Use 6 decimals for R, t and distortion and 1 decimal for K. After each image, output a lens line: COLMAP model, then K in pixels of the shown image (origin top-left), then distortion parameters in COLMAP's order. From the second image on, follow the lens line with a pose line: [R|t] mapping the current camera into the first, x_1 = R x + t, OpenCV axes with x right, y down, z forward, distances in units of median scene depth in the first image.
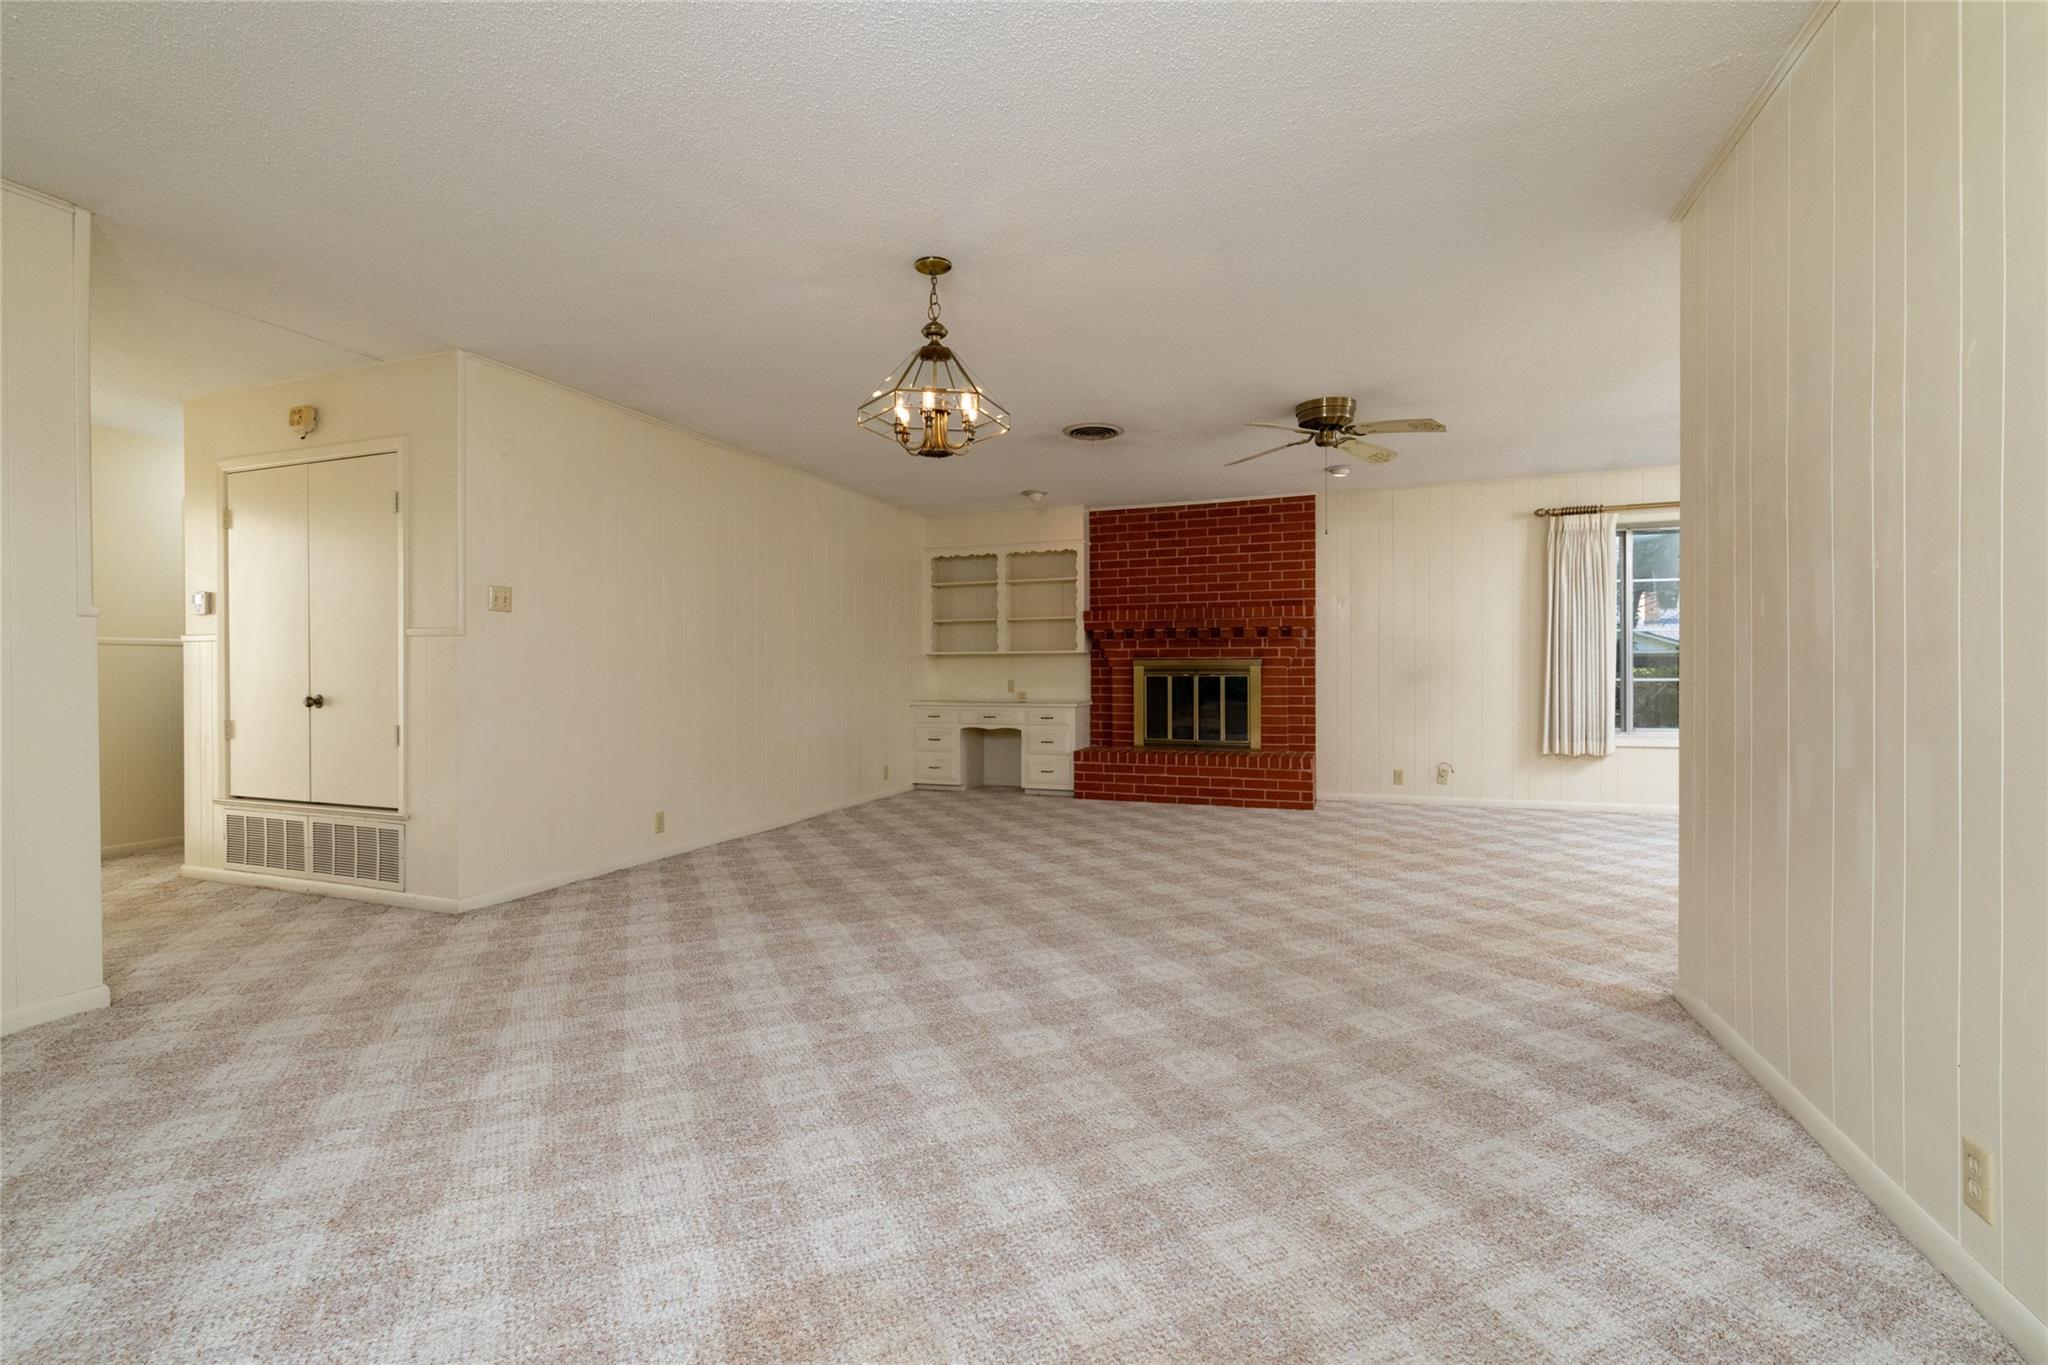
lens RADIAL K [[876.2, 0, 1023.6], [0, 876.2, 673.3], [0, 0, 1]] dist [-0.003108, 0.000210]
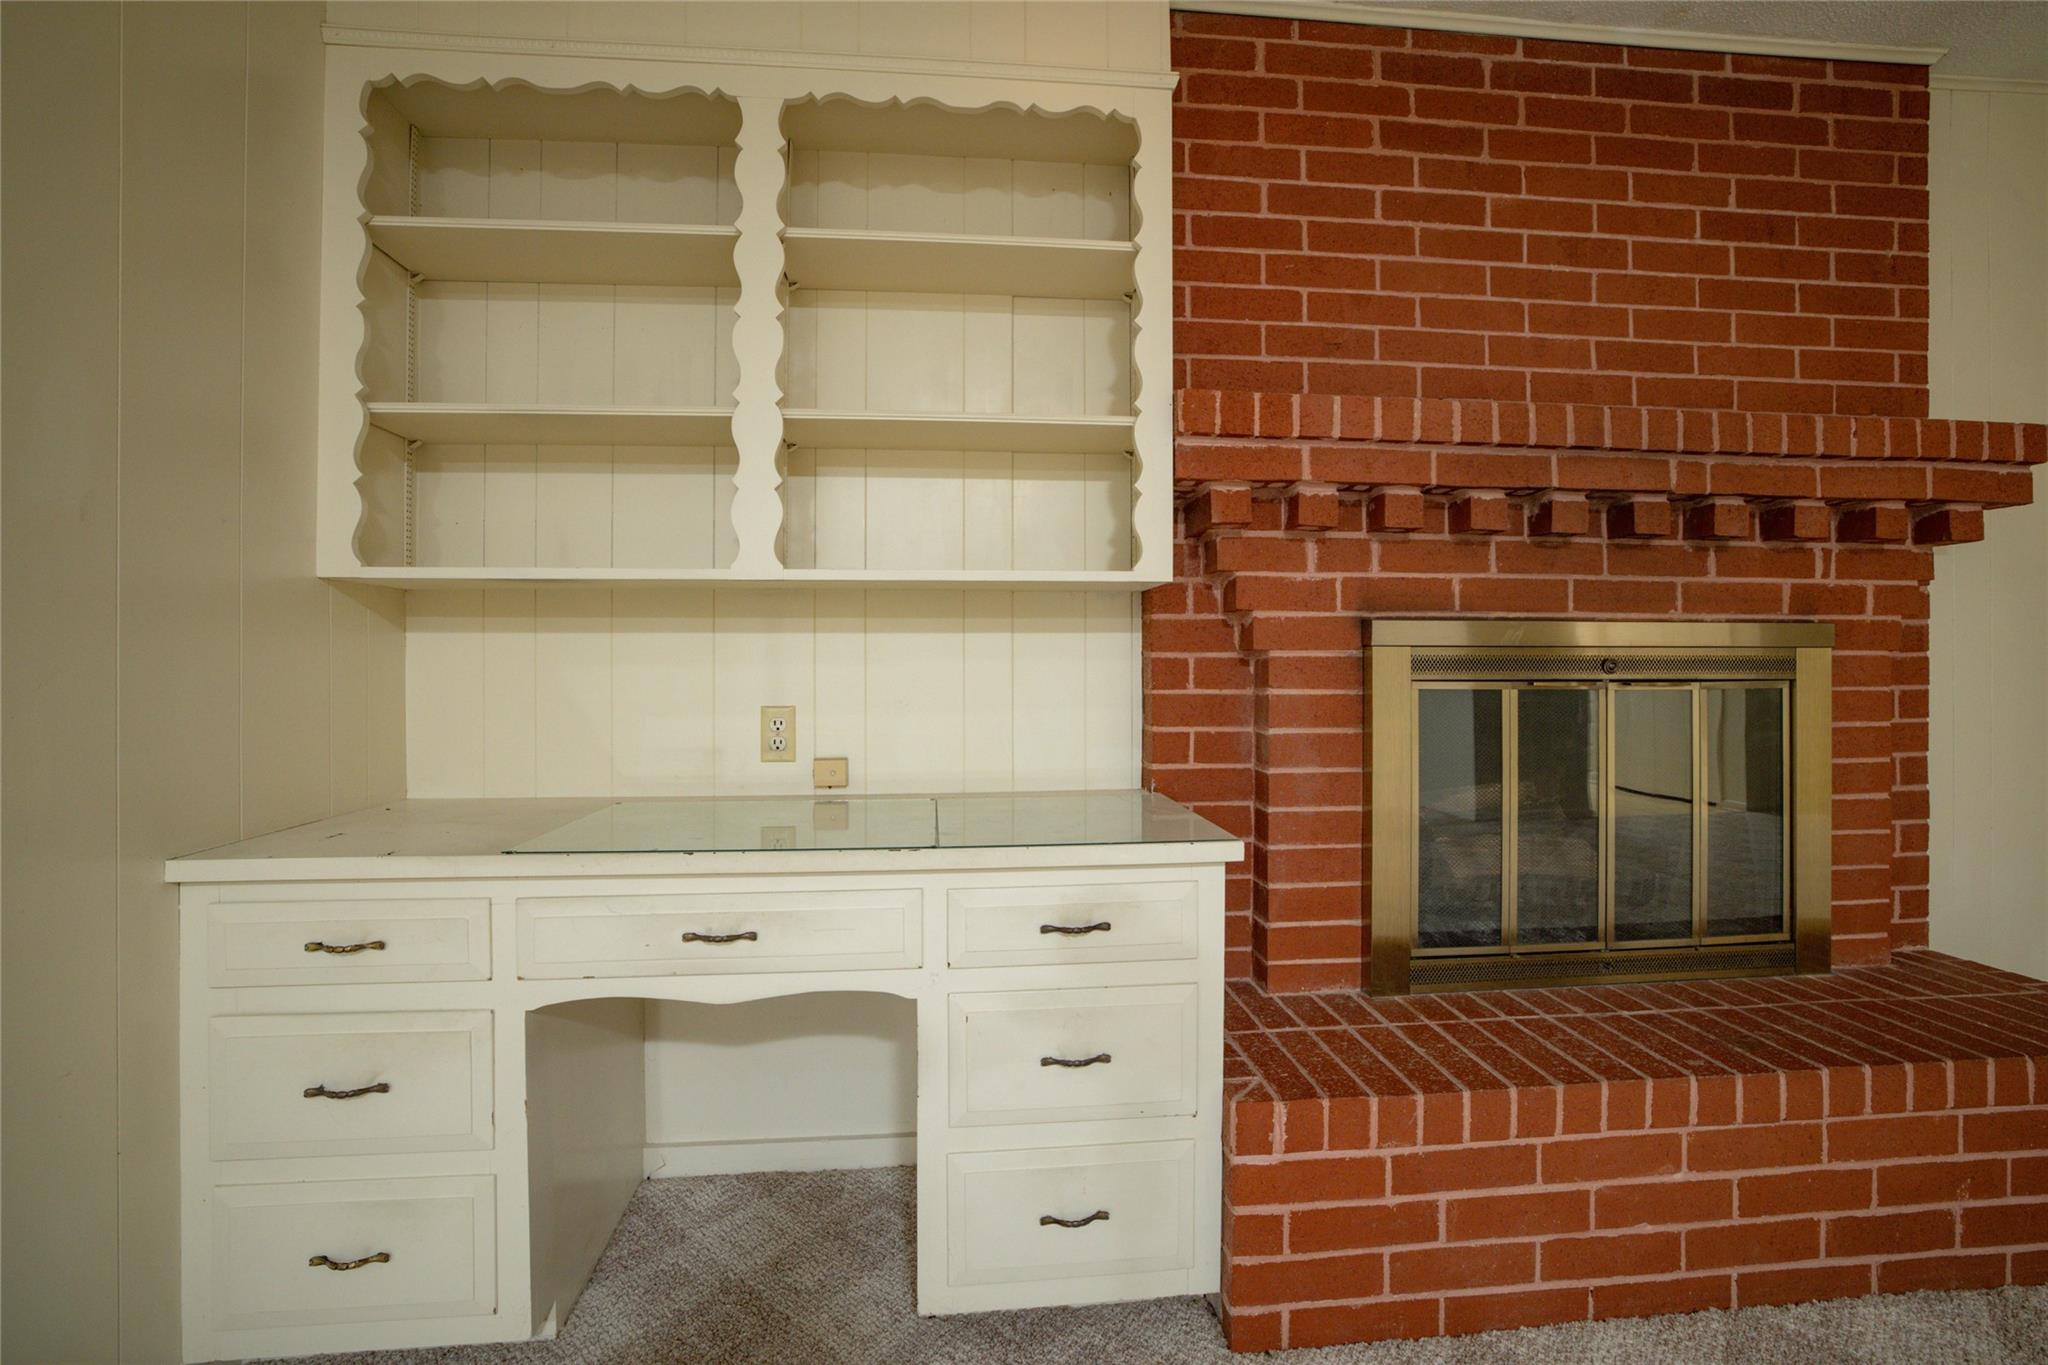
lens RADIAL K [[876.2, 0, 1031.0], [0, 876.2, 667.6], [0, 0, 1]] dist [-0.003108, 0.000210]
pose [[0.896576, 0.007230, 0.442832, -0.060689], [-0.001166, 0.999902, -0.013965, 0.001005], [-0.442889, 0.012004, 0.896496, 0.830463]]
